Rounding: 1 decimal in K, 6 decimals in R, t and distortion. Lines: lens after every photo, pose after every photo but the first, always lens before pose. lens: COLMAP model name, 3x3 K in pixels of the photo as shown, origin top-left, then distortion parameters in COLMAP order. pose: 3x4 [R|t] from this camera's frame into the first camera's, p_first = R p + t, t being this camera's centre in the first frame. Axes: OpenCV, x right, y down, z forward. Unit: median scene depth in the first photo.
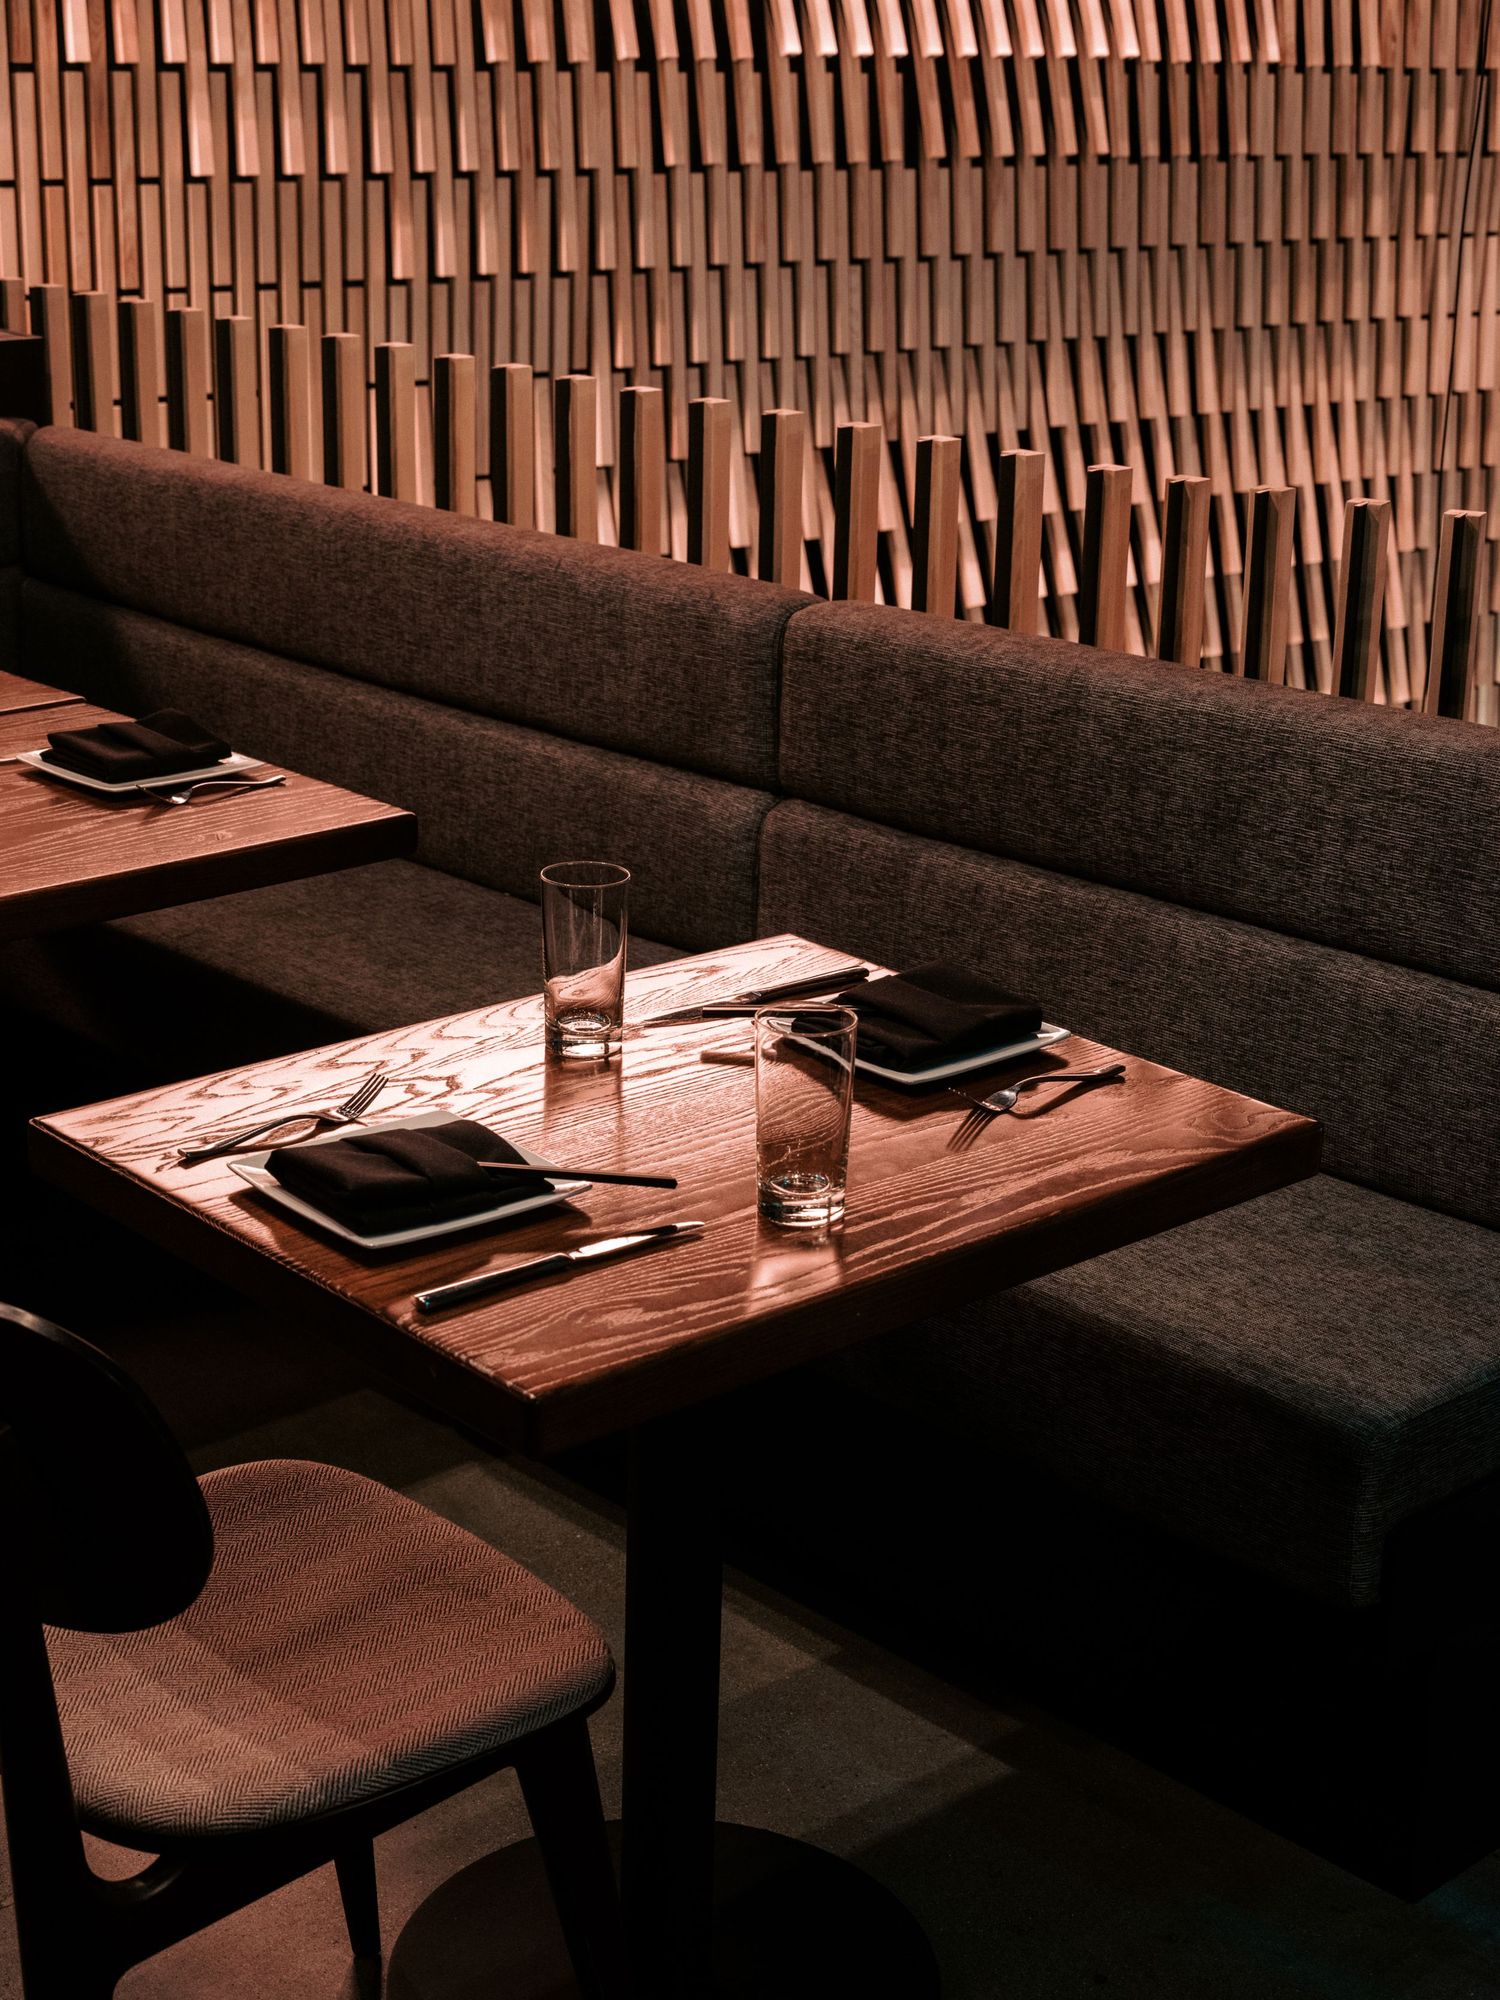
lens RADIAL K [[3110.0, 0, 770.2], [0, 3110.0, 987.8], [0, 0, 1]] dist [0.002687, 0.000000]
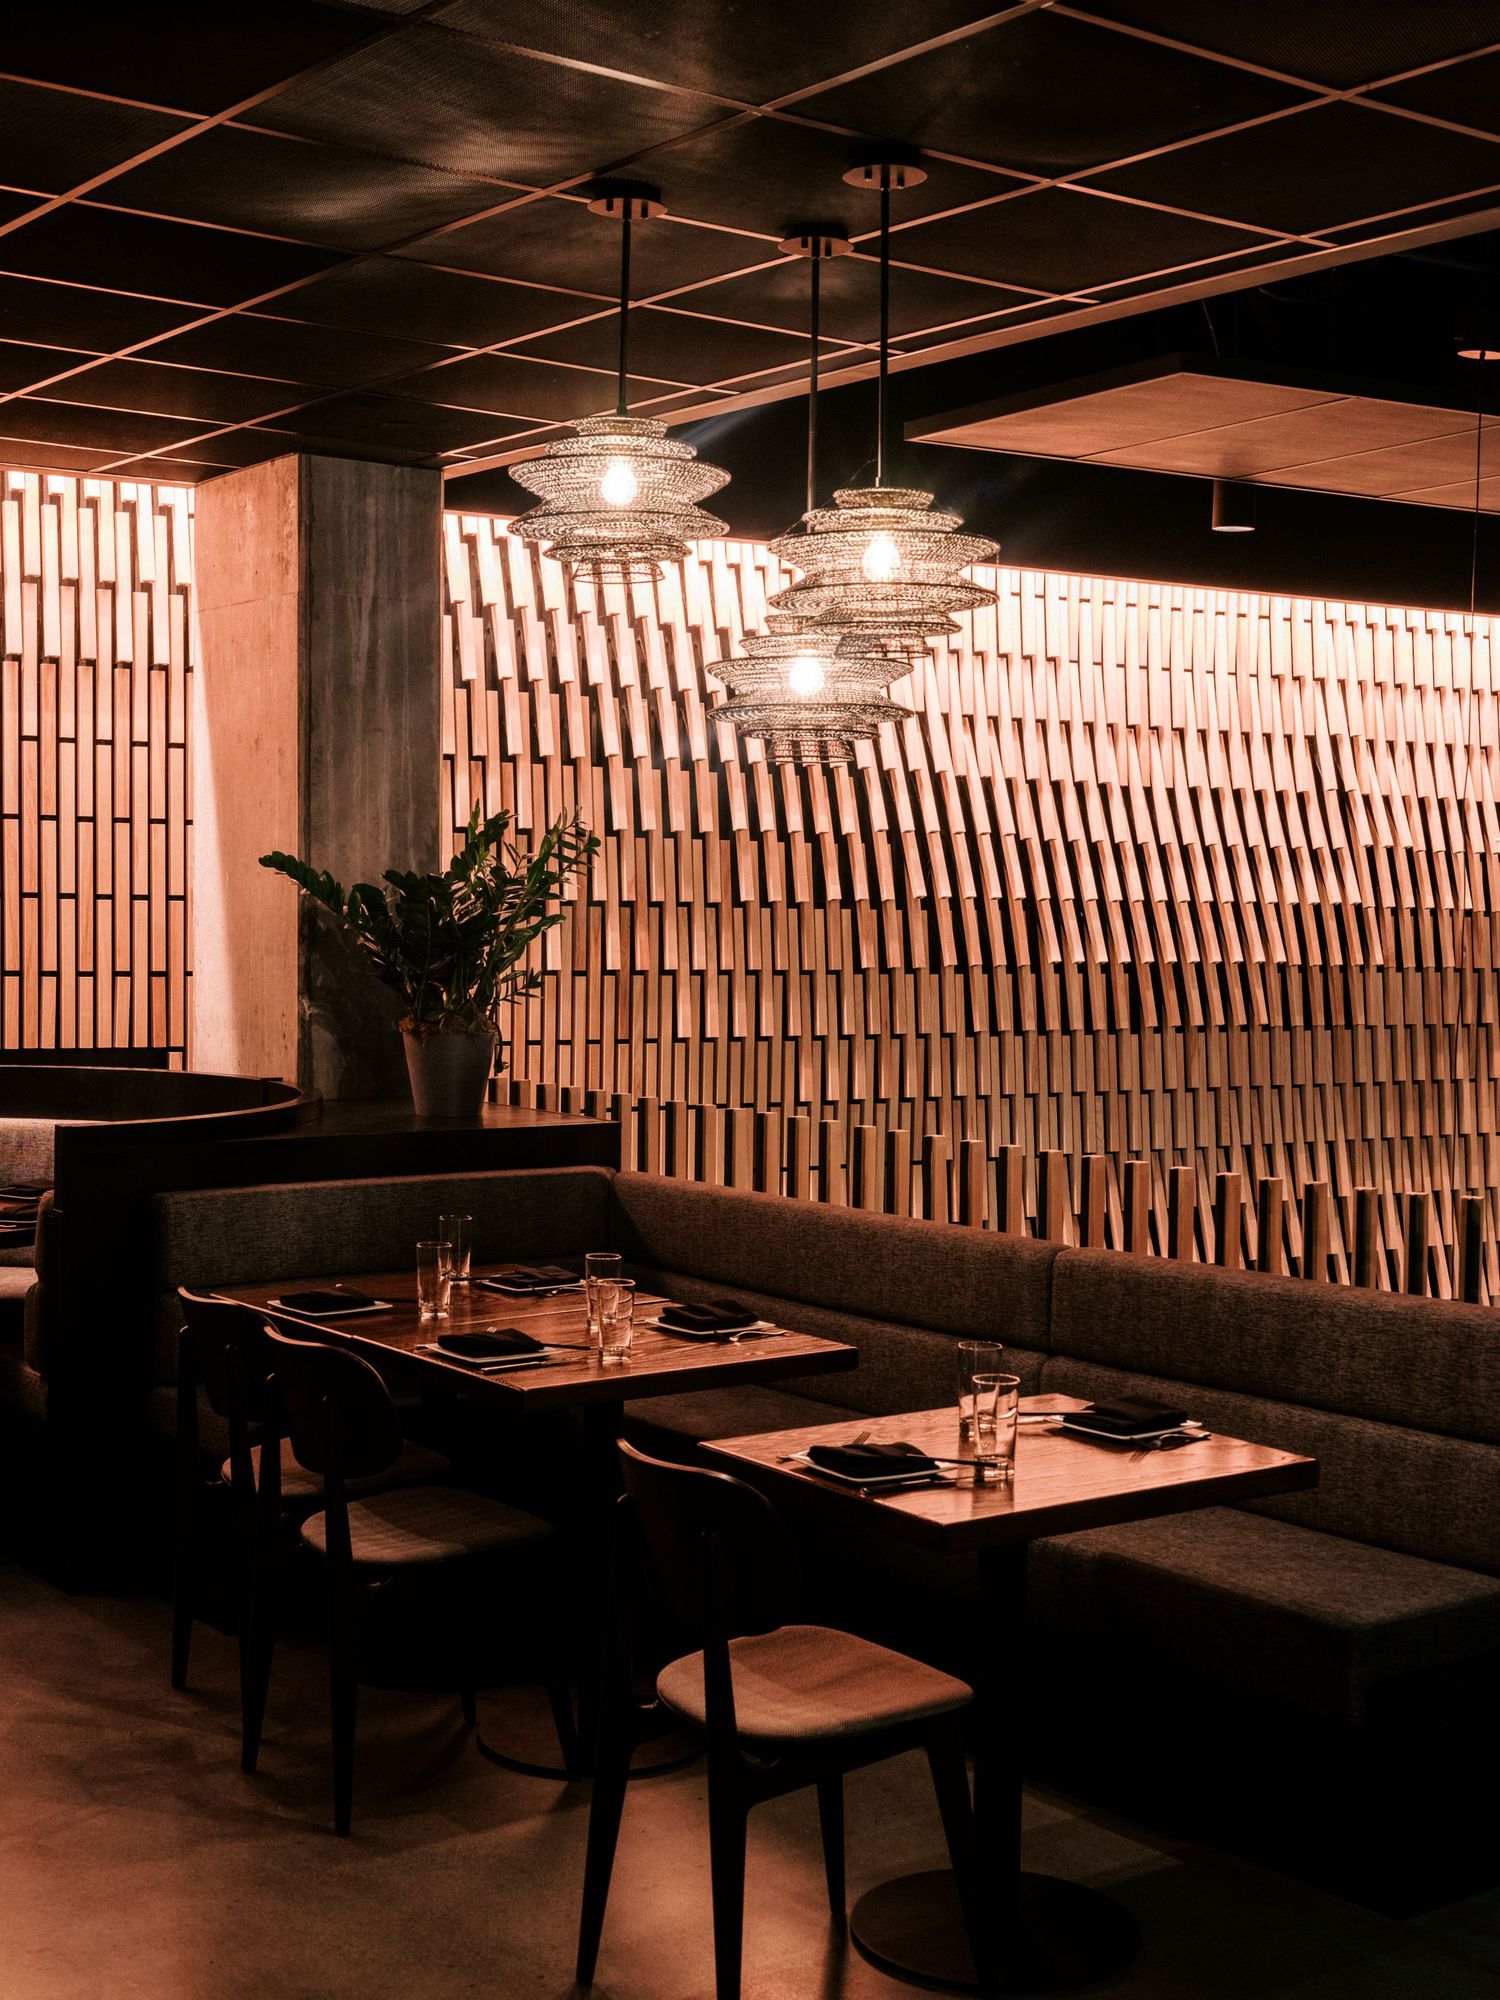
lens RADIAL K [[3110.0, 0, 753.3], [0, 3110.0, 1005.2], [0, 0, 1]] dist [0.002687, 0.000000]
pose [[0.995845, -0.005575, -0.090893, -0.002446], [-0.019622, 0.961541, -0.273960, 0.156505], [0.088925, 0.274605, 0.957436, -0.519148]]
